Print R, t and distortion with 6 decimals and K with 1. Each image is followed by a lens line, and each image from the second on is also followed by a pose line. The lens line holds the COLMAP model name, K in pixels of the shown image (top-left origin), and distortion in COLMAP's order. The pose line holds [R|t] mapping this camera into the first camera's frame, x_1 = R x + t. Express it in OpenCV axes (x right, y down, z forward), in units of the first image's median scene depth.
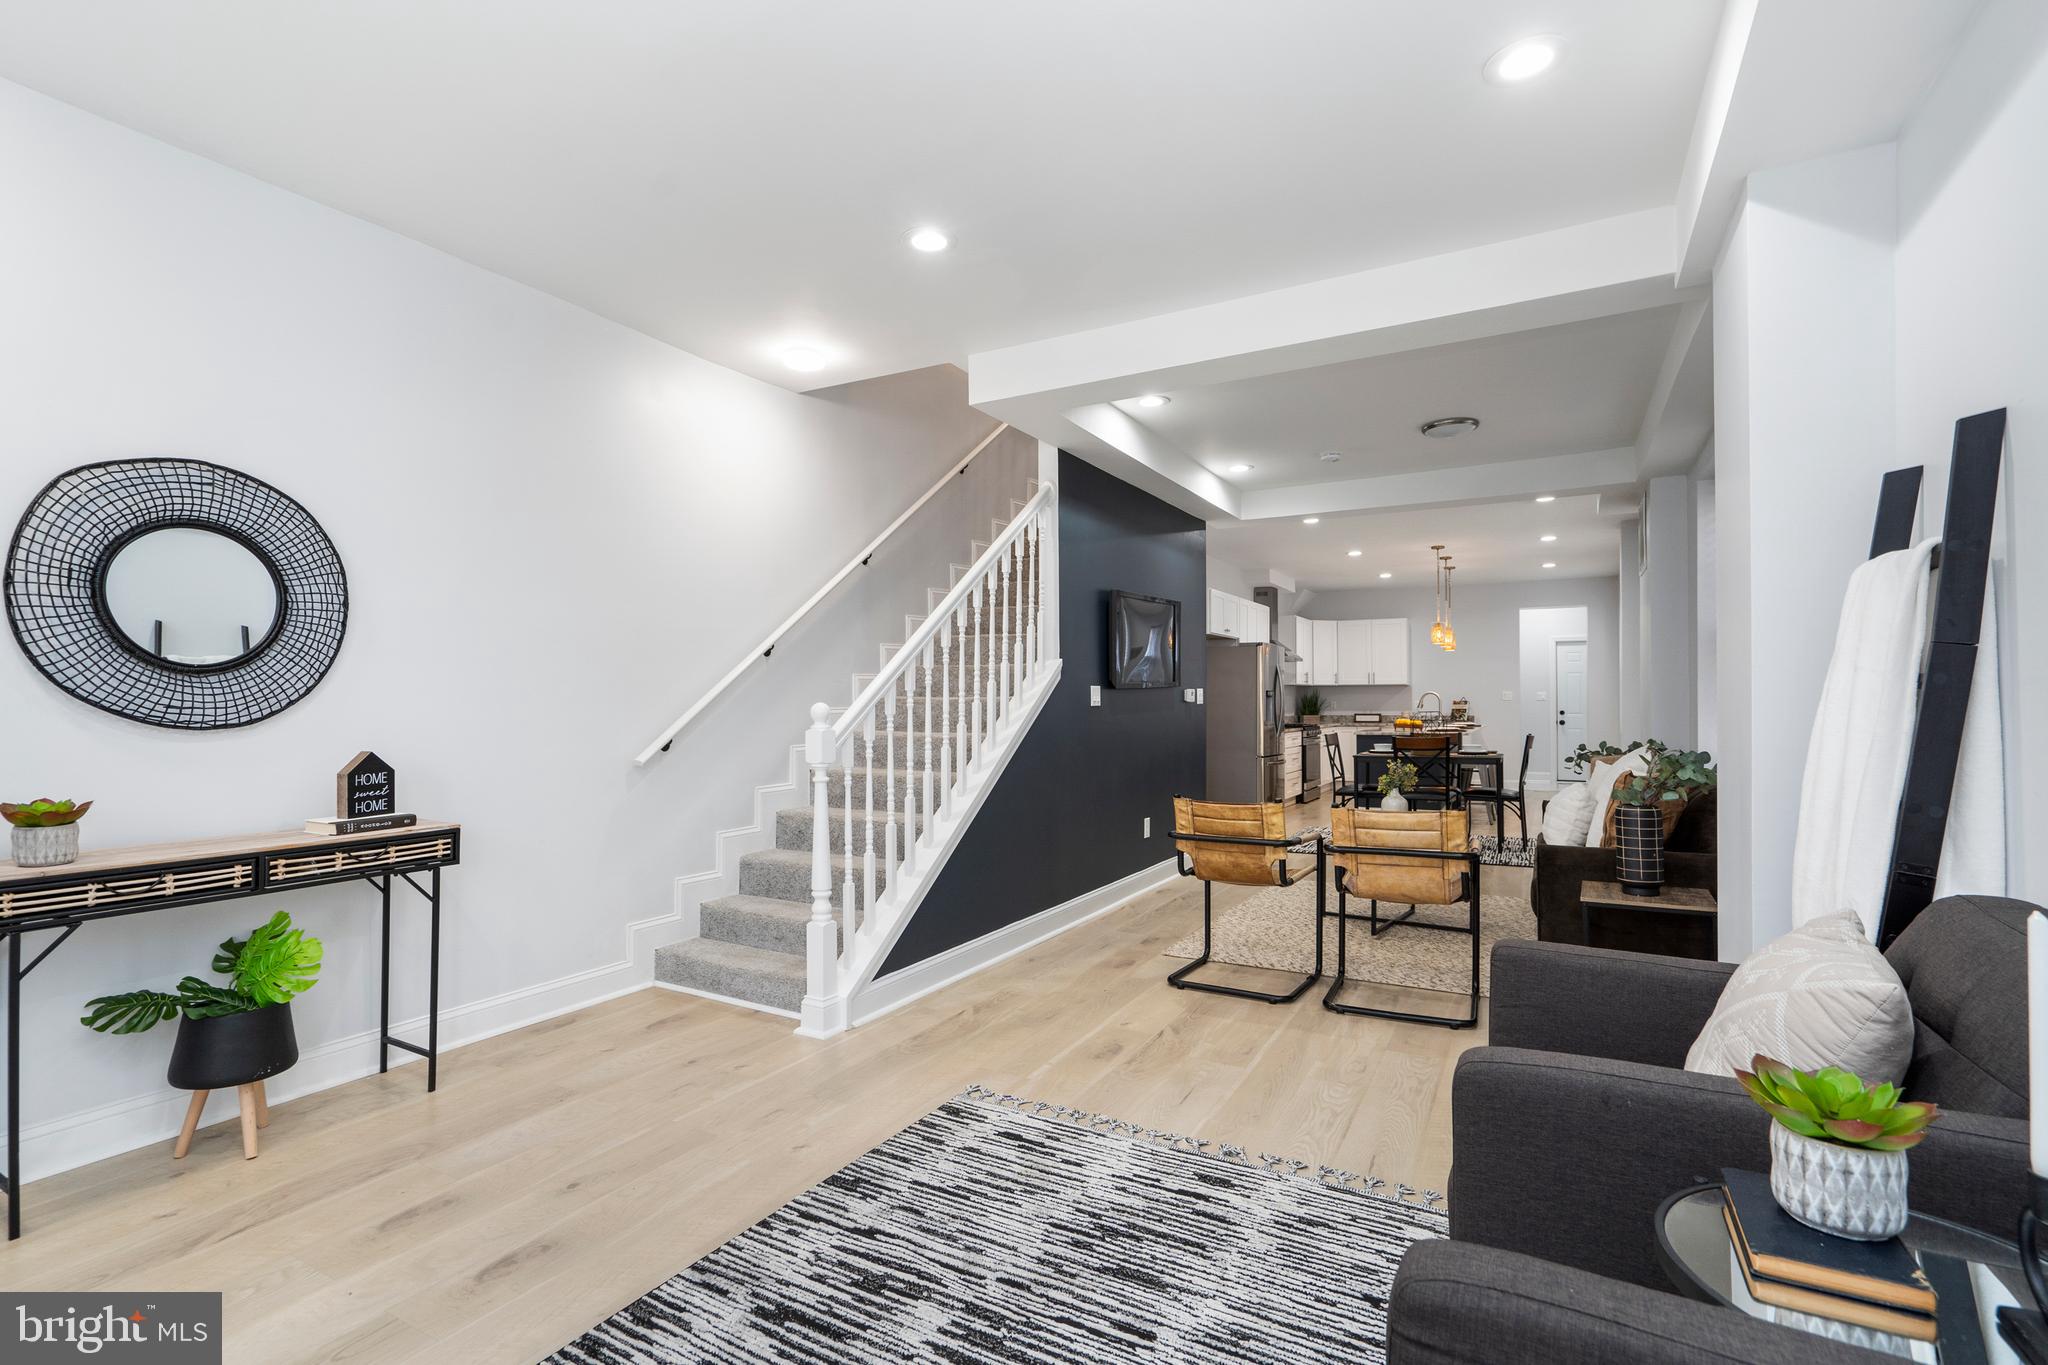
lens RADIAL K [[949.1, 0, 1030.7], [0, 949.1, 661.2], [0, 0, 1]] dist [0.000651, 0.000184]
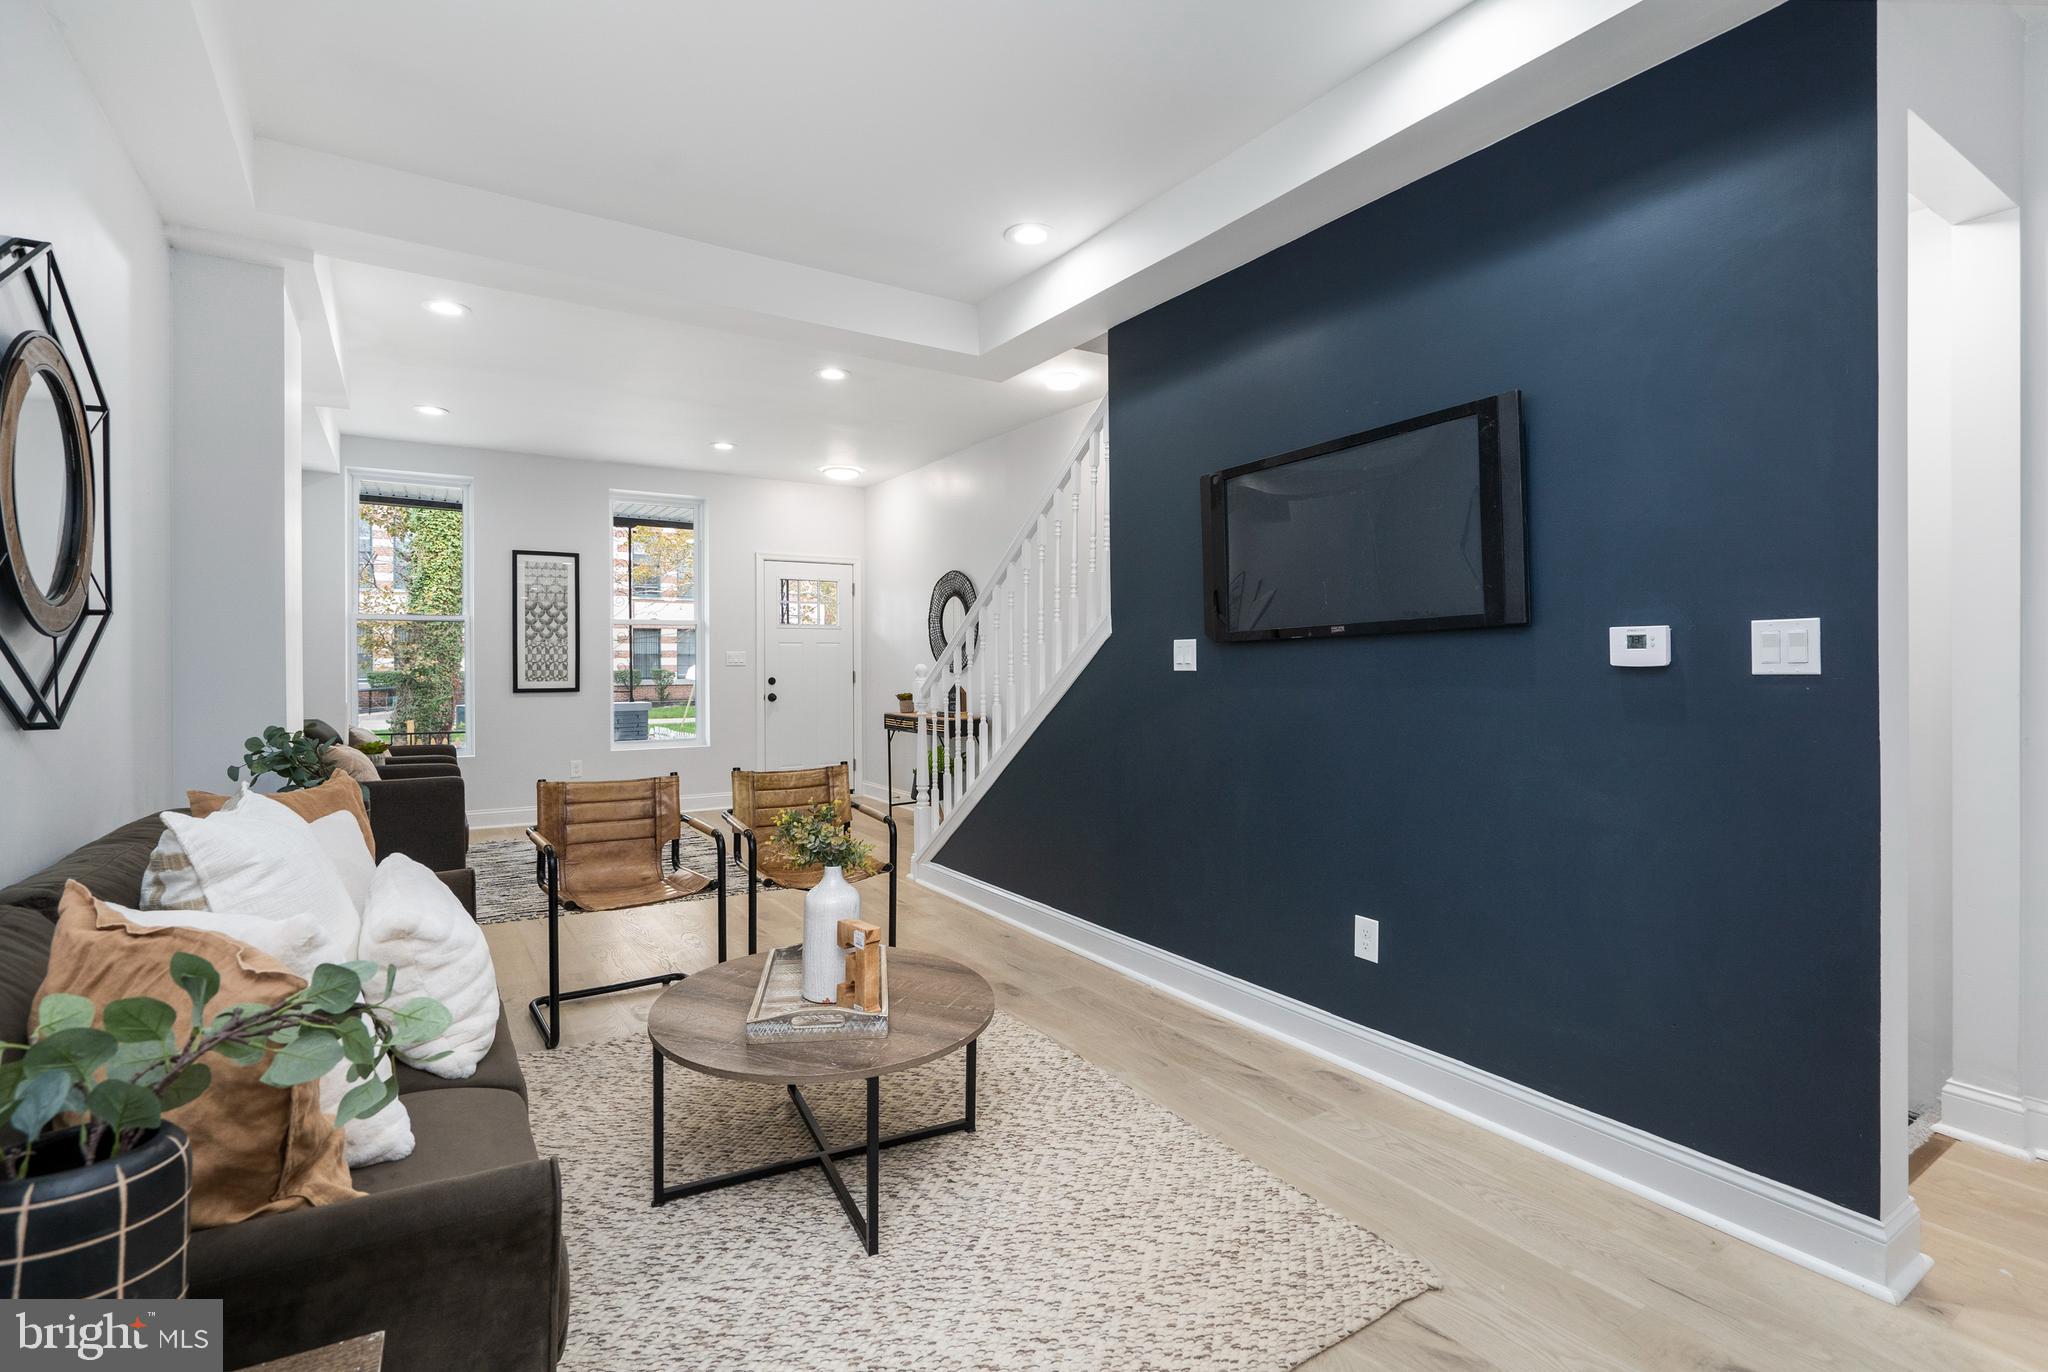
lens RADIAL K [[949.1, 0, 1030.7], [0, 949.1, 664.7], [0, 0, 1]] dist [0.000651, 0.000184]
pose [[-0.464634, 0.007070, -0.885475, 1.513068], [0.041315, 0.999052, -0.013702, 0.106726], [0.884538, -0.042950, -0.464486, 2.697312]]
